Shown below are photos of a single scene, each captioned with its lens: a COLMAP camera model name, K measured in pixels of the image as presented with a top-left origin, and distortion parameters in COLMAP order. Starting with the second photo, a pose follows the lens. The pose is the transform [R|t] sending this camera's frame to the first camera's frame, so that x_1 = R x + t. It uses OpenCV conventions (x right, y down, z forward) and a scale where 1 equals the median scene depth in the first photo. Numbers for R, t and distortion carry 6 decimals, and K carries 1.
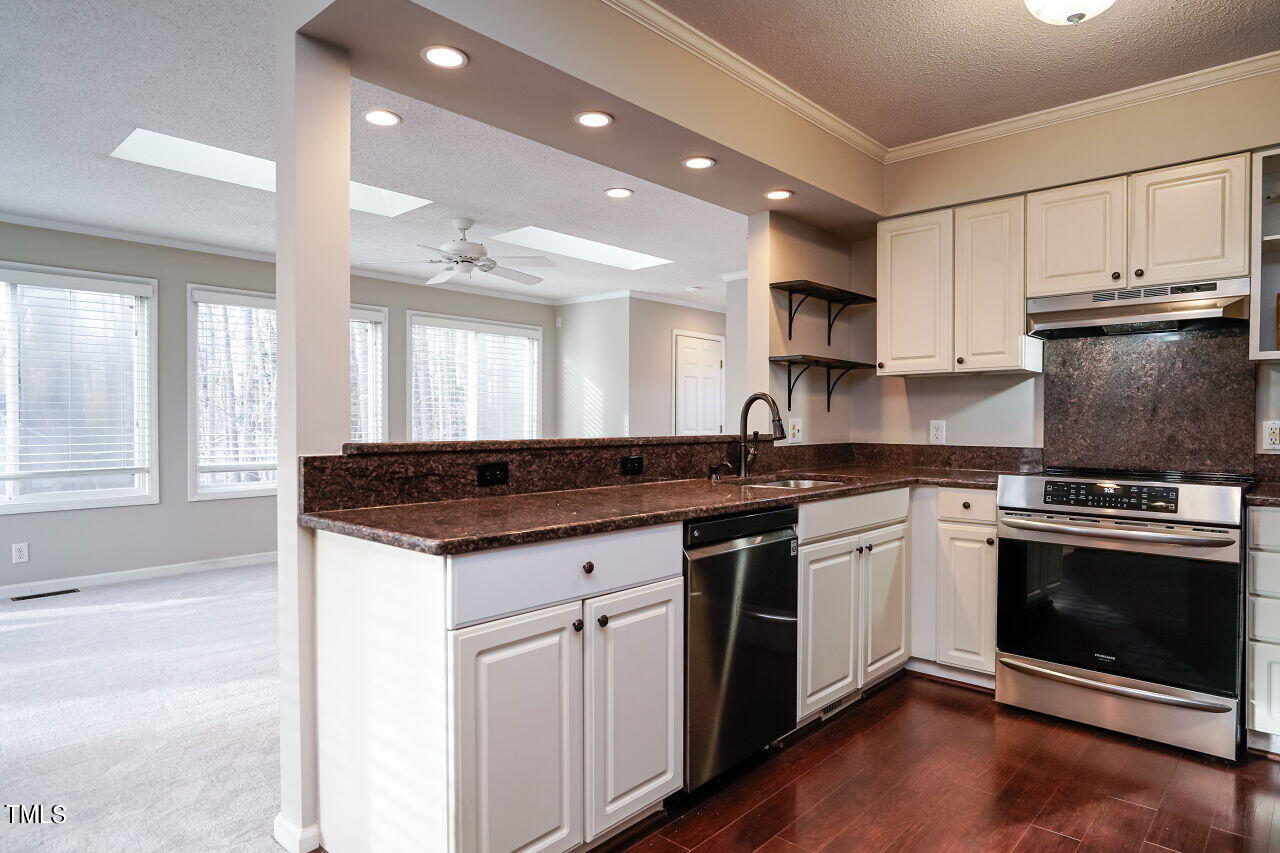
lens RADIAL K [[749.2, 0, 627.5], [0, 749.2, 434.7], [0, 0, 1]] dist [-0.021749, 0.008079]
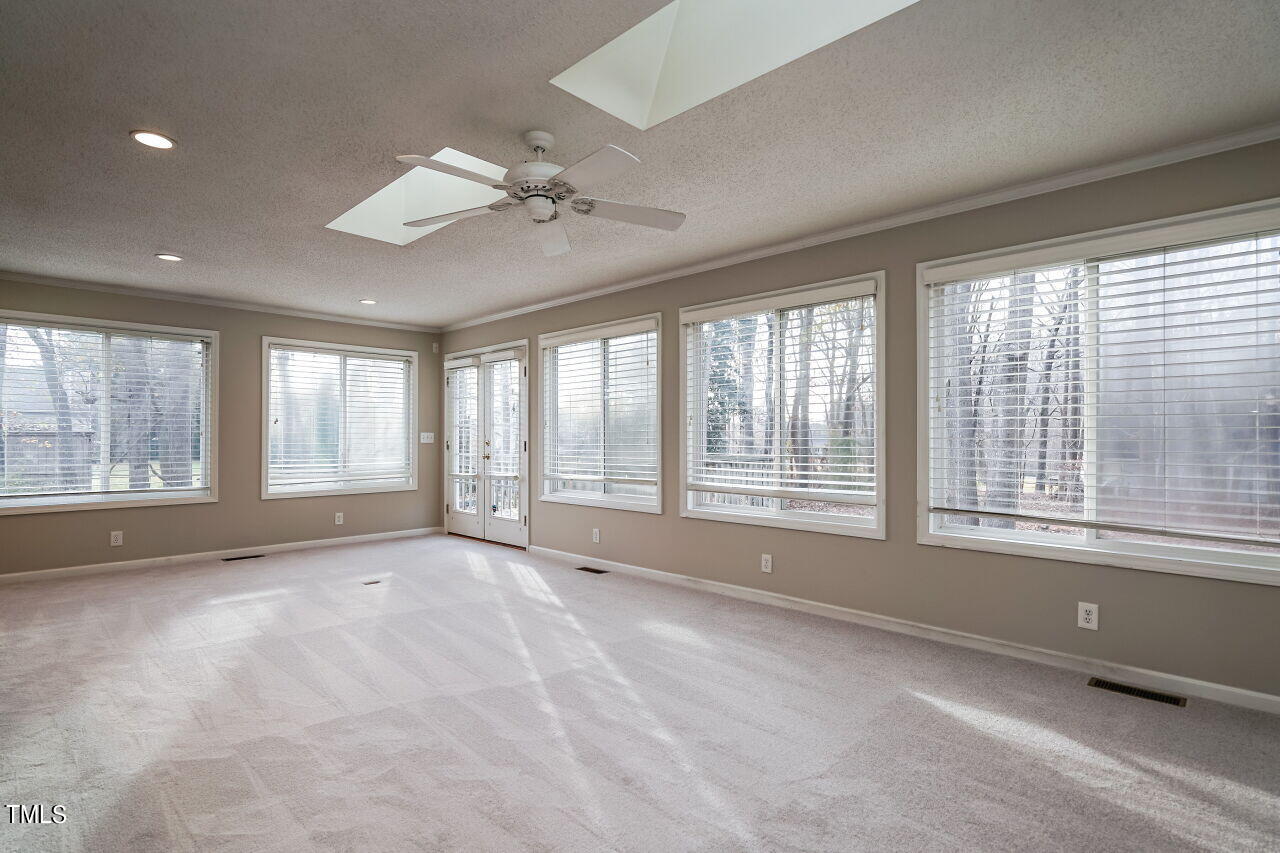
lens RADIAL K [[631.8, 0, 646.8], [0, 631.8, 429.6], [0, 0, 1]] dist [-0.010313, 0.004941]
pose [[-0.024022, -0.011843, -0.999641, 0.547999], [-0.018203, 0.999769, -0.011407, -0.039730], [0.999546, 0.017923, -0.024232, 1.809179]]
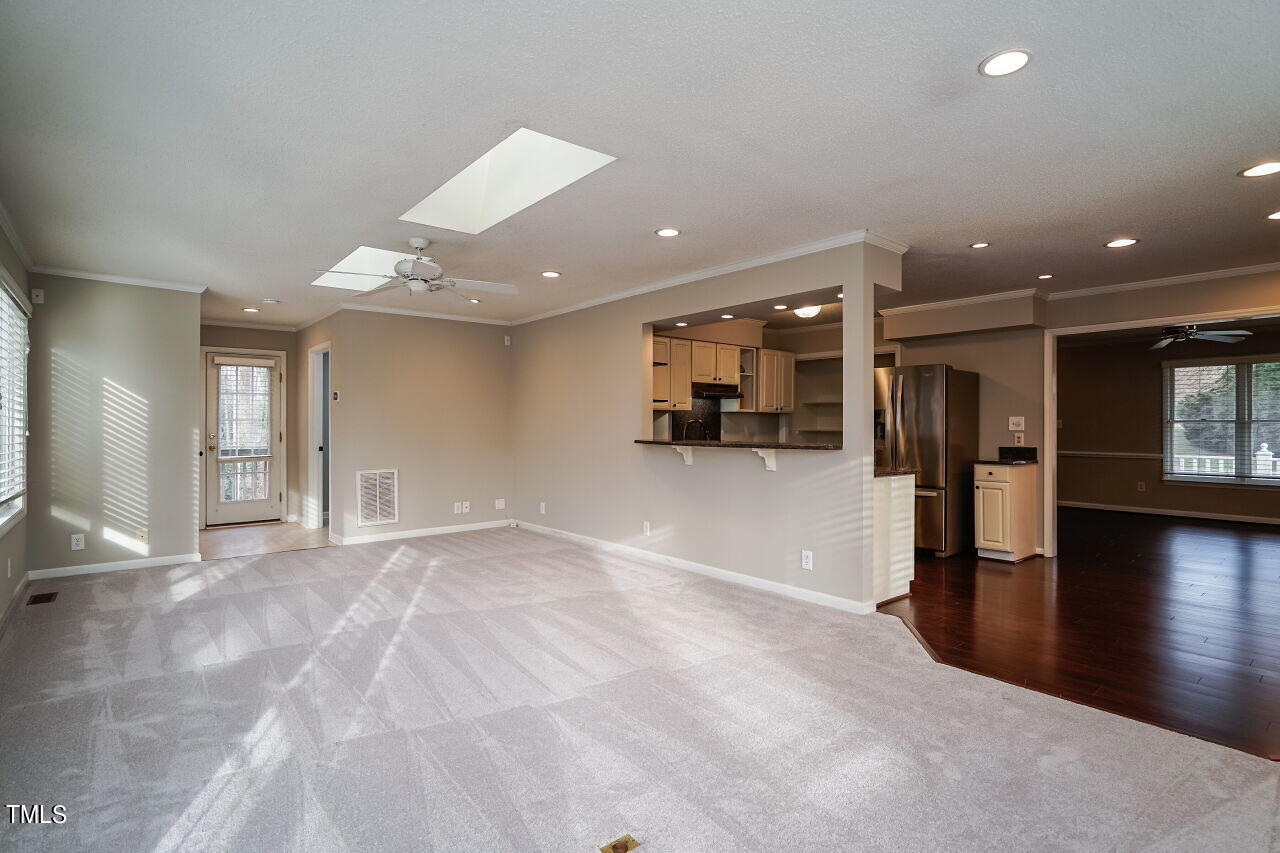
lens RADIAL K [[631.8, 0, 646.8], [0, 631.8, 432.9], [0, 0, 1]] dist [-0.010313, 0.004941]
pose [[0.130207, -0.013453, 0.991396, -1.692865], [0.018333, 0.999770, 0.011159, -0.044365], [-0.991317, 0.016722, 0.130424, 0.938533]]
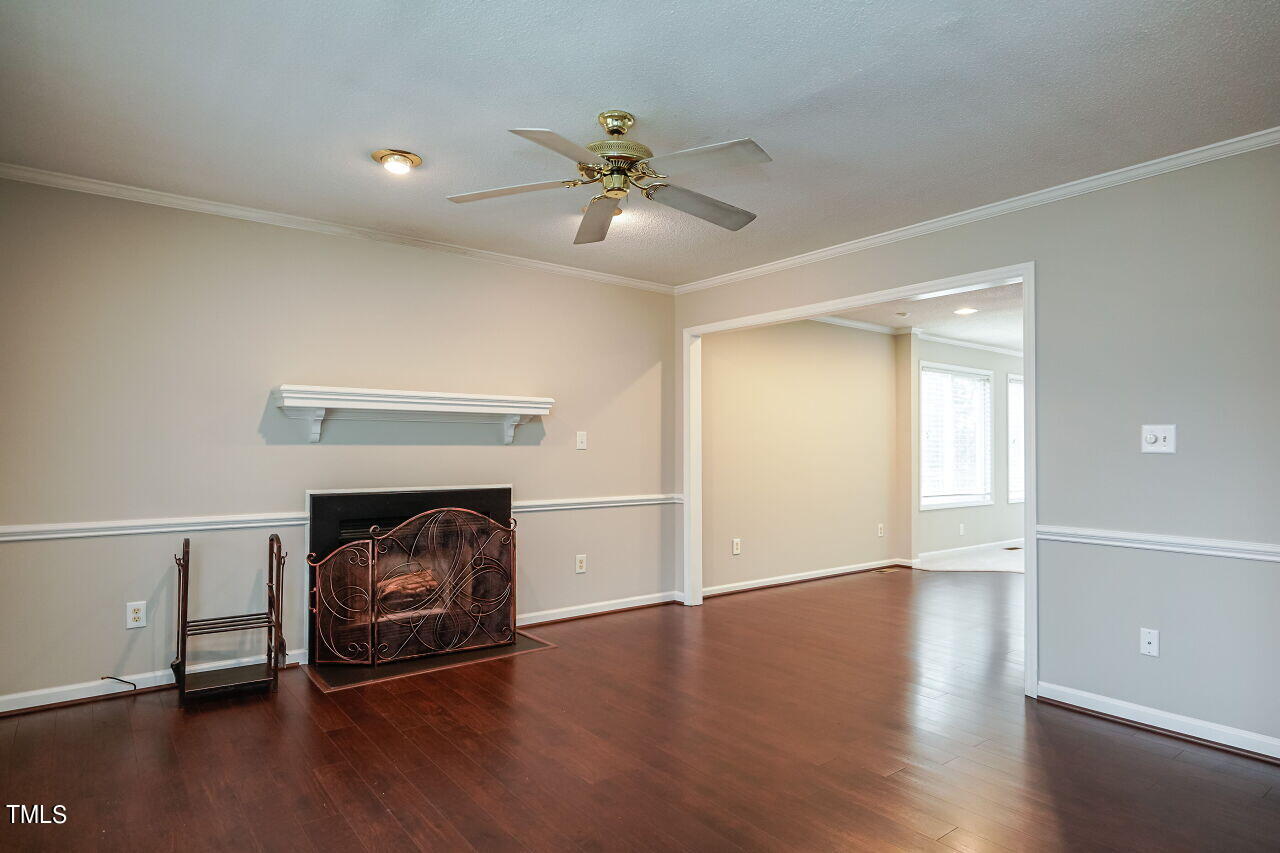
lens RADIAL K [[725.0, 0, 648.3], [0, 725.0, 428.0], [0, 0, 1]] dist [-0.019029, -0.001400]
pose [[-0.153187, -0.030289, -0.987733, 1.652080], [-0.023618, 0.999357, -0.026983, -0.003907], [0.987915, 0.019195, -0.153804, -0.466708]]
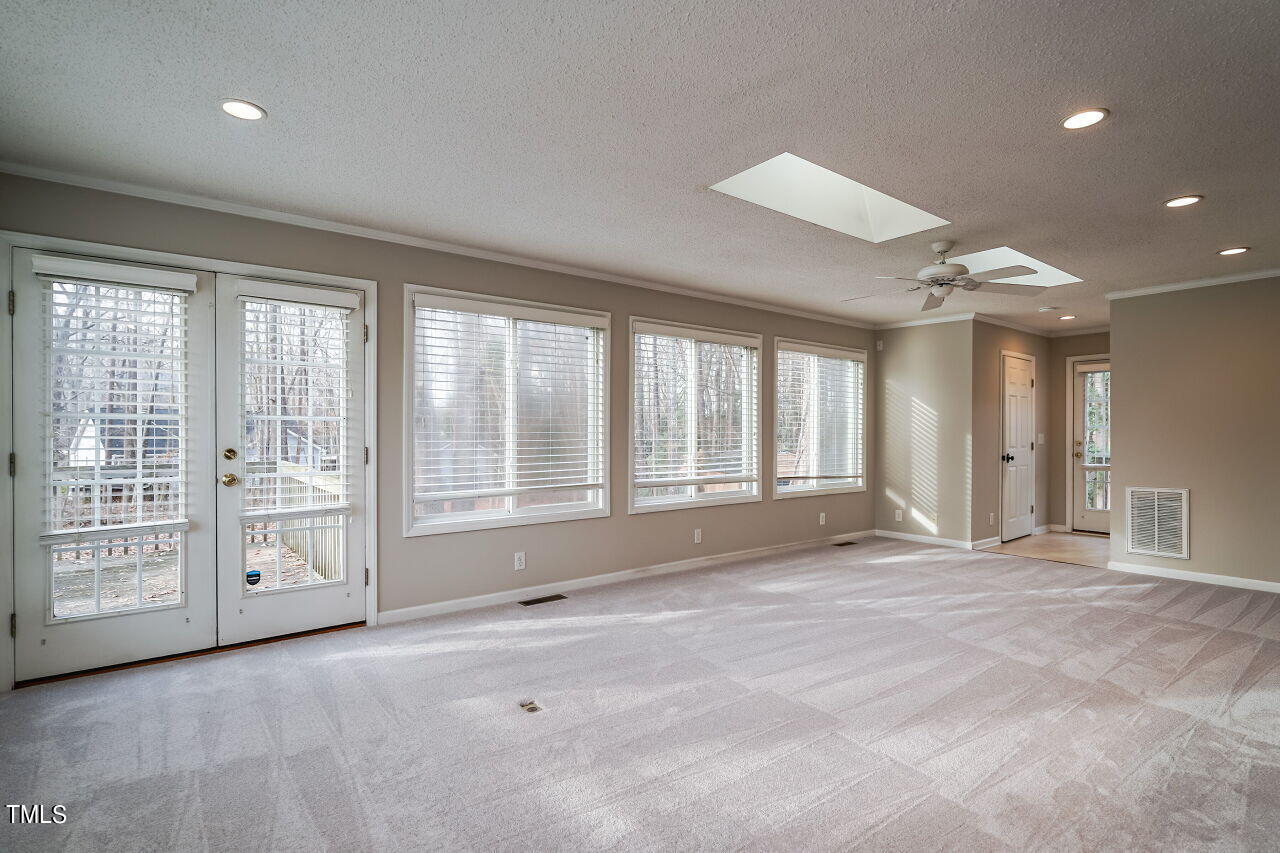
lens RADIAL K [[631.8, 0, 628.7], [0, 631.8, 436.8], [0, 0, 1]] dist [-0.010313, 0.004941]
pose [[0.985557, 0.002674, -0.169322, -0.809054], [-0.004179, 0.999955, -0.008533, -0.031032], [0.169292, 0.009117, 0.985524, 0.159581]]
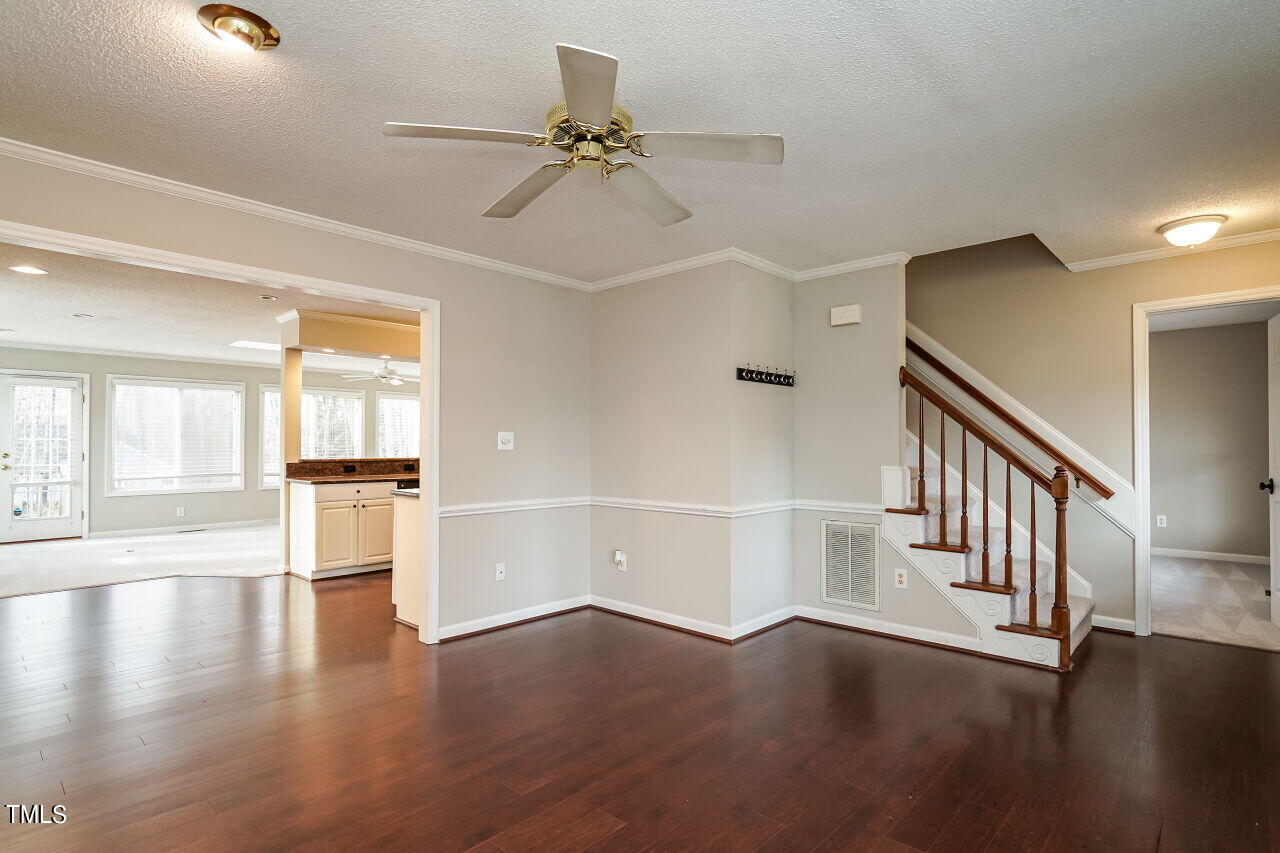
lens RADIAL K [[631.8, 0, 622.1], [0, 631.8, 442.2], [0, 0, 1]] dist [-0.010313, 0.004941]
pose [[0.999823, -0.001228, -0.018795, 0.814342], [0.000751, 0.999677, -0.025385, 0.006004], [0.018820, 0.025366, 0.999501, -1.320113]]
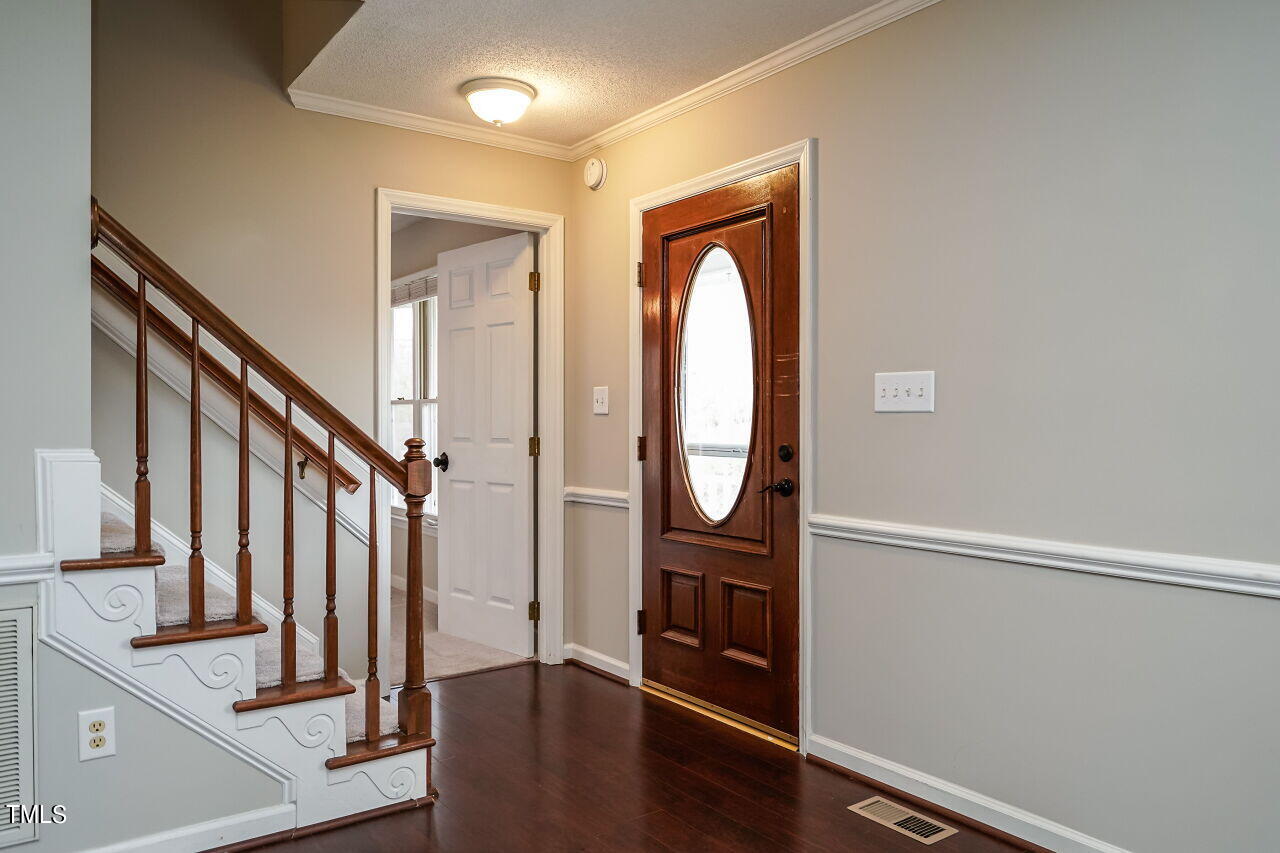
lens RADIAL K [[897.2, 0, 659.5], [0, 897.2, 428.1], [0, 0, 1]] dist [-0.003093, -0.016634]
pose [[0.177716, -0.005403, 0.984067, 0.733464], [0.017962, 0.999836, 0.002245, 0.013339], [-0.983918, 0.017277, 0.177784, -0.584336]]
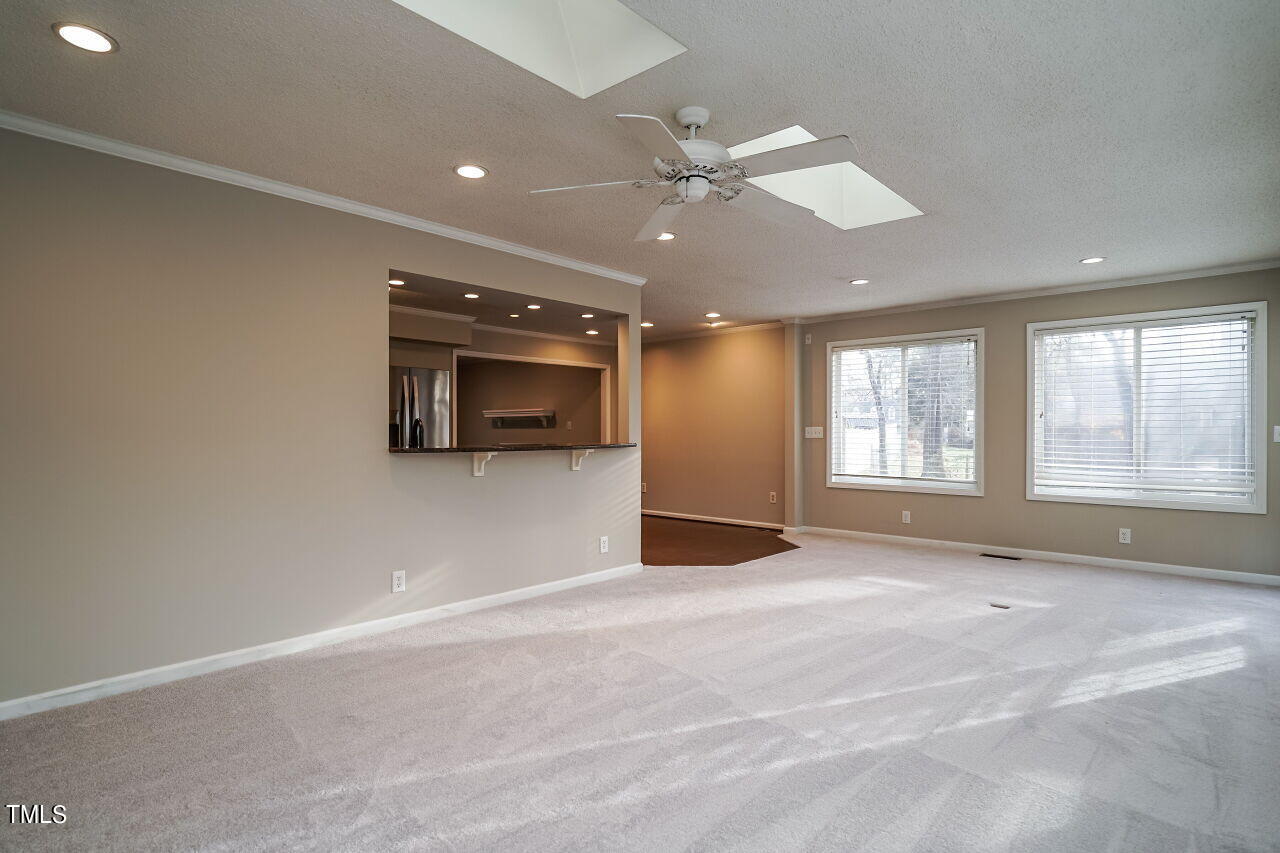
lens RADIAL K [[673.0, 0, 638.7], [0, 673.0, 430.0], [0, 0, 1]] dist [0.003231, -0.003772]
pose [[-0.999978, -0.000229, -0.006687, -0.278080], [-0.000361, 0.999805, 0.019736, -0.063658], [0.006681, 0.019738, -0.999783, 2.533383]]
